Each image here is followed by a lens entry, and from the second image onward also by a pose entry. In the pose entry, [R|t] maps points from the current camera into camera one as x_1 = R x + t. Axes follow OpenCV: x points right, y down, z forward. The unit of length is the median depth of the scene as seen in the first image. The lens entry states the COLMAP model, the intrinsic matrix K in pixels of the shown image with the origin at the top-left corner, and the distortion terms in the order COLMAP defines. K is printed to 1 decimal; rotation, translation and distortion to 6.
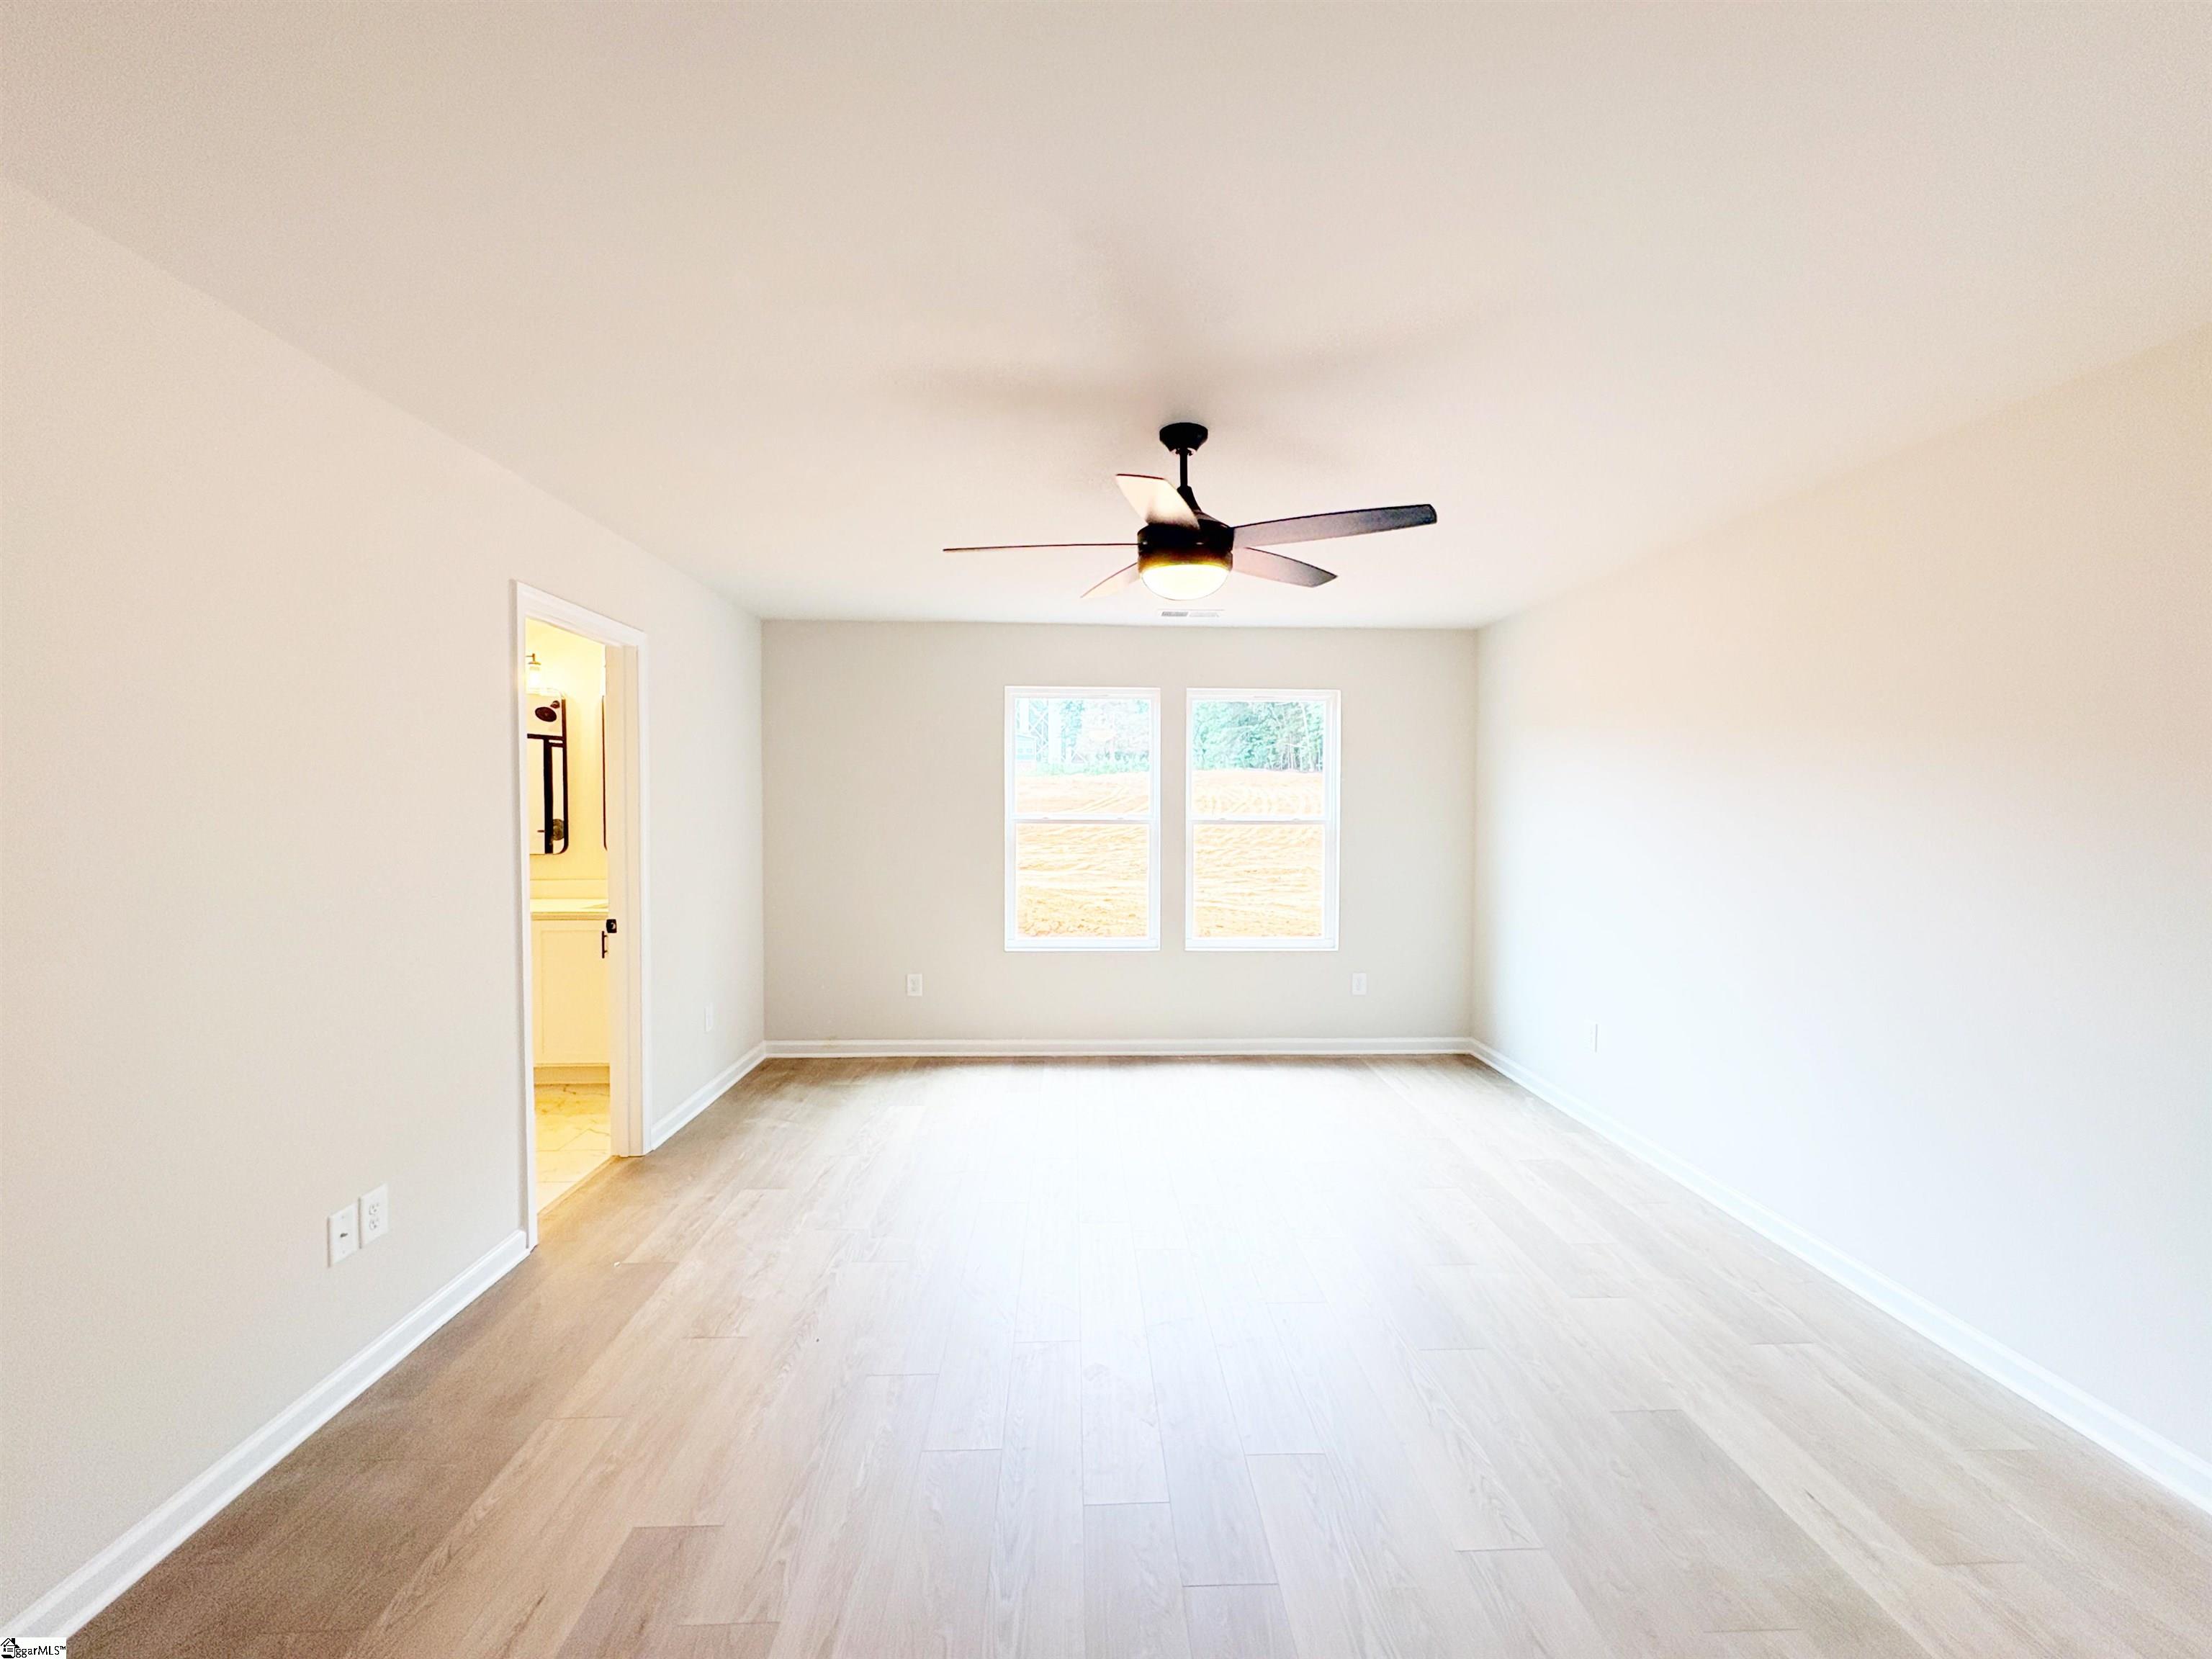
lens RADIAL K [[879.5, 0, 1106.0], [0, 879.5, 829.5], [0, 0, 1]] dist [0.002529, -0.000217]
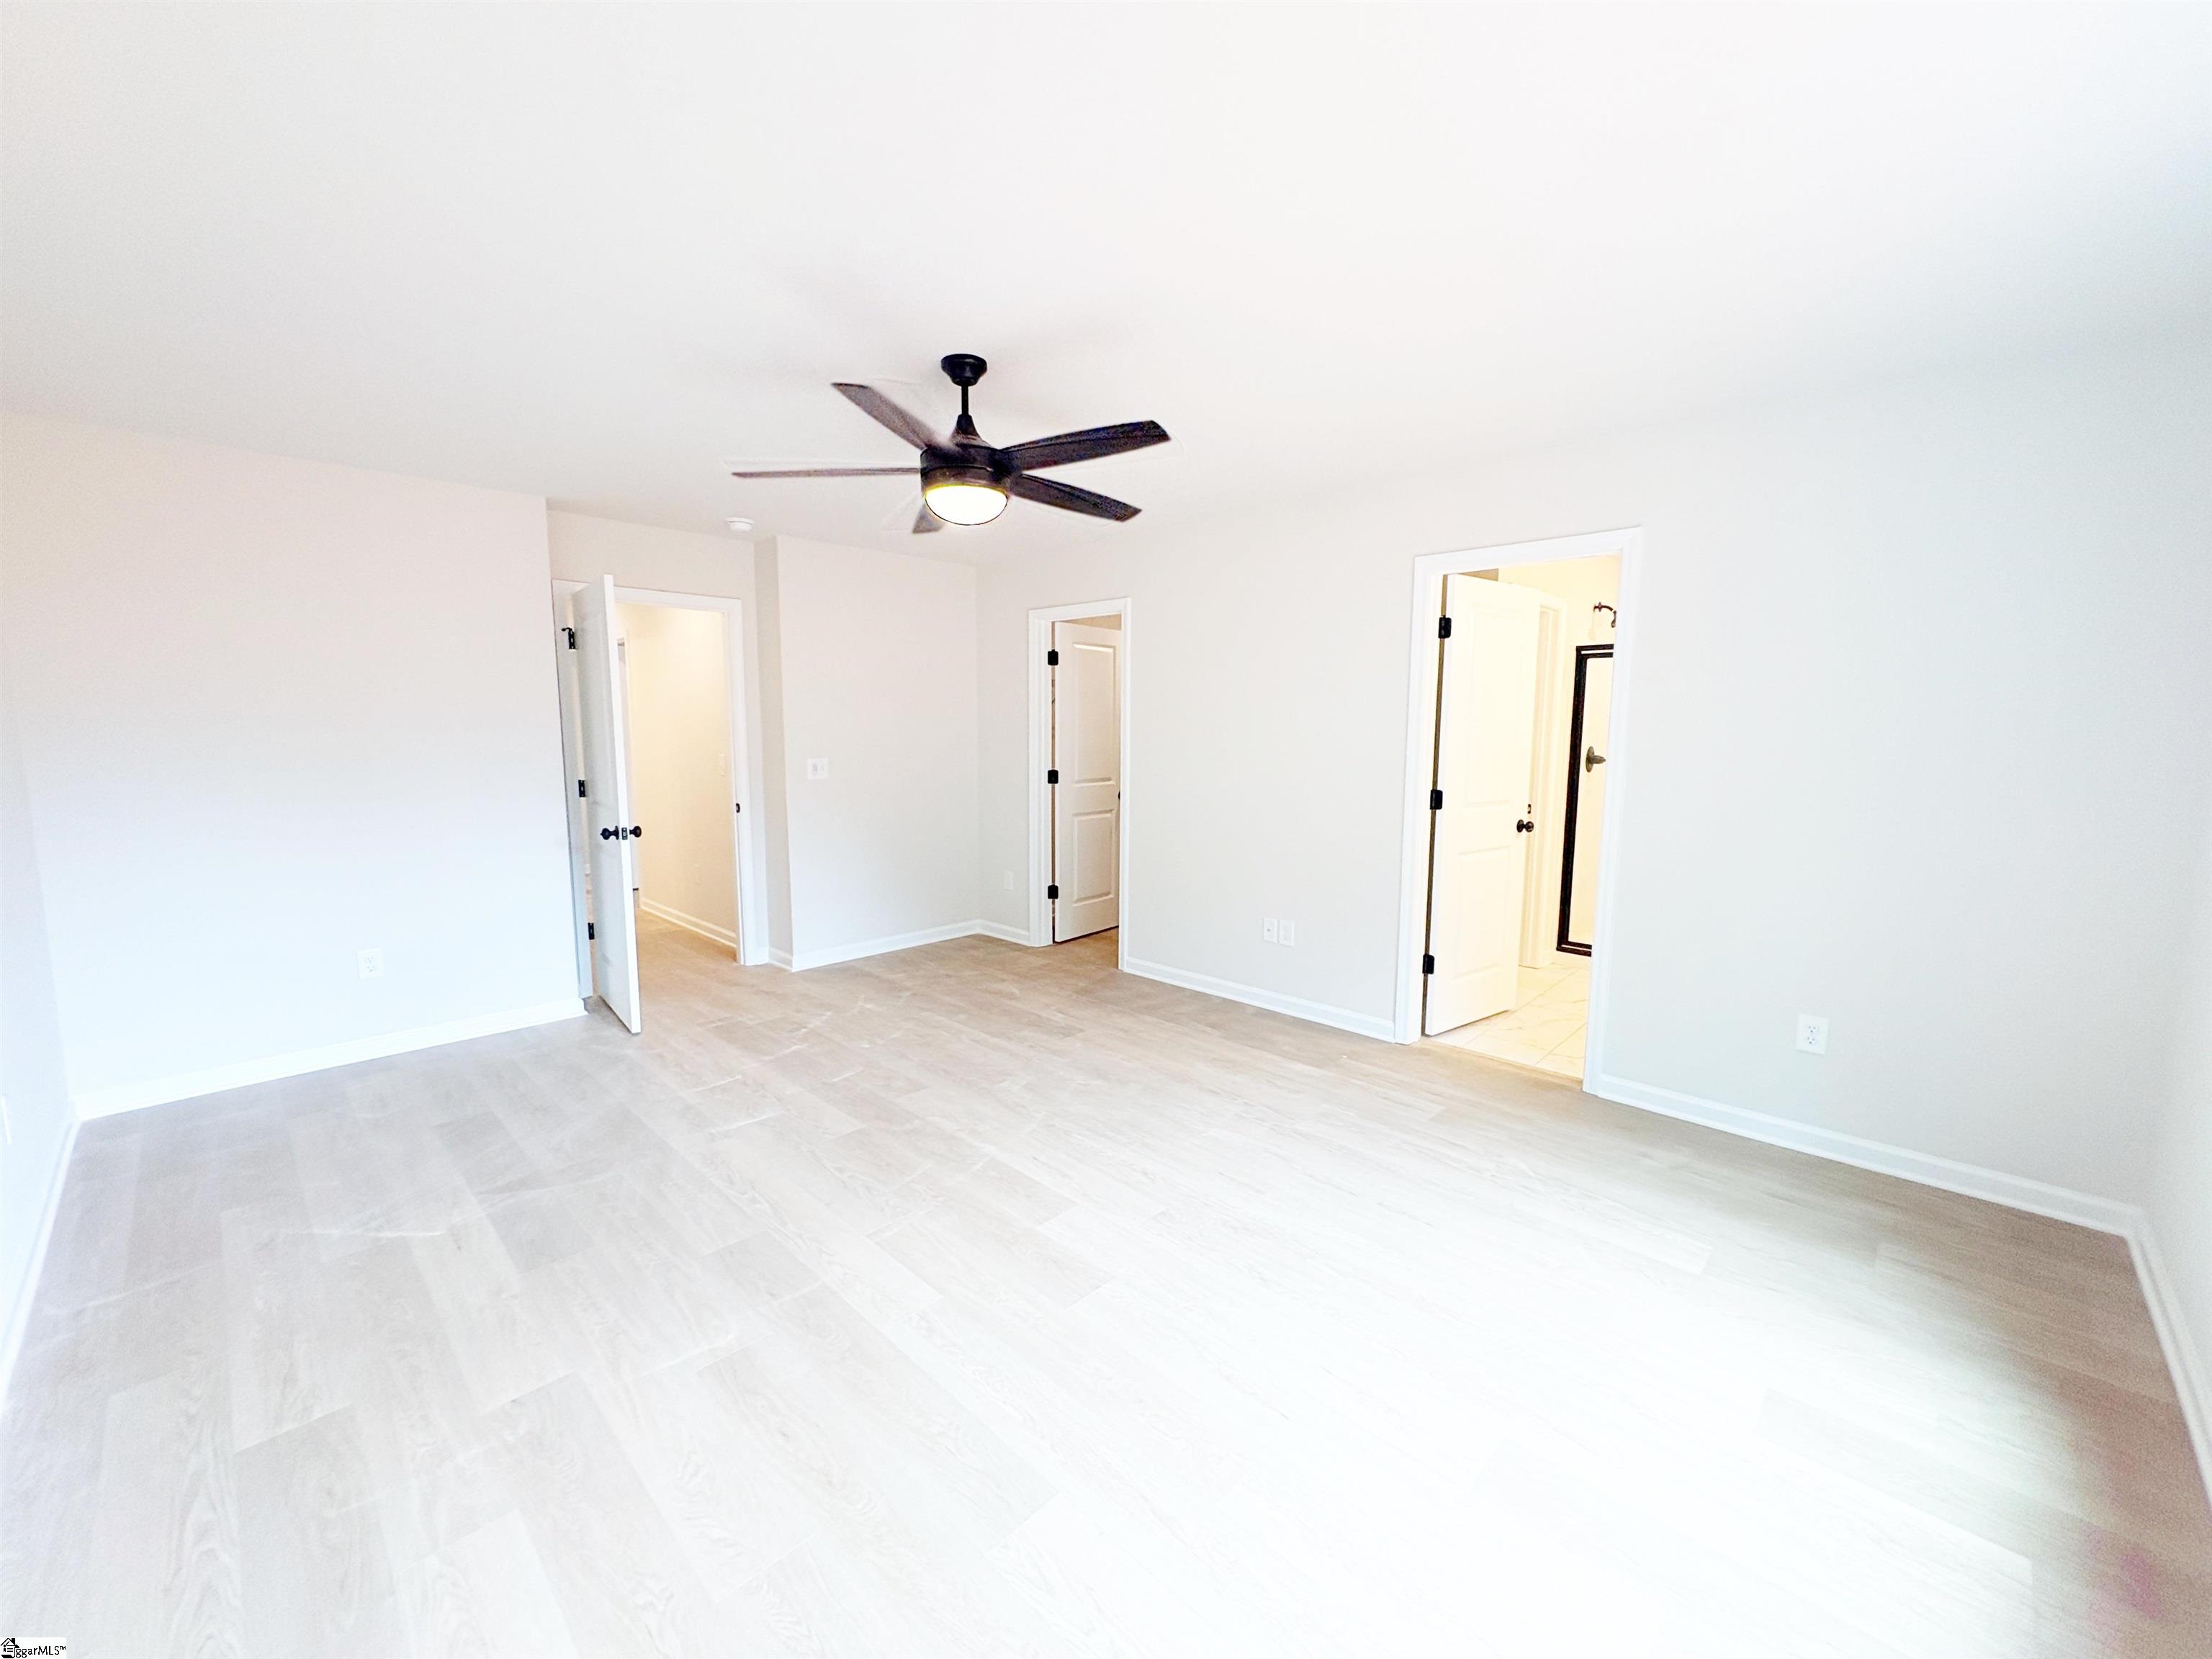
lens RADIAL K [[879.5, 0, 1106.0], [0, 879.5, 829.5], [0, 0, 1]] dist [0.002529, -0.000217]
pose [[-0.725957, 0.077126, -0.683401, 0.635791], [-0.022953, 0.990421, 0.136158, -0.040003], [0.687357, 0.114531, -0.717233, 1.694088]]
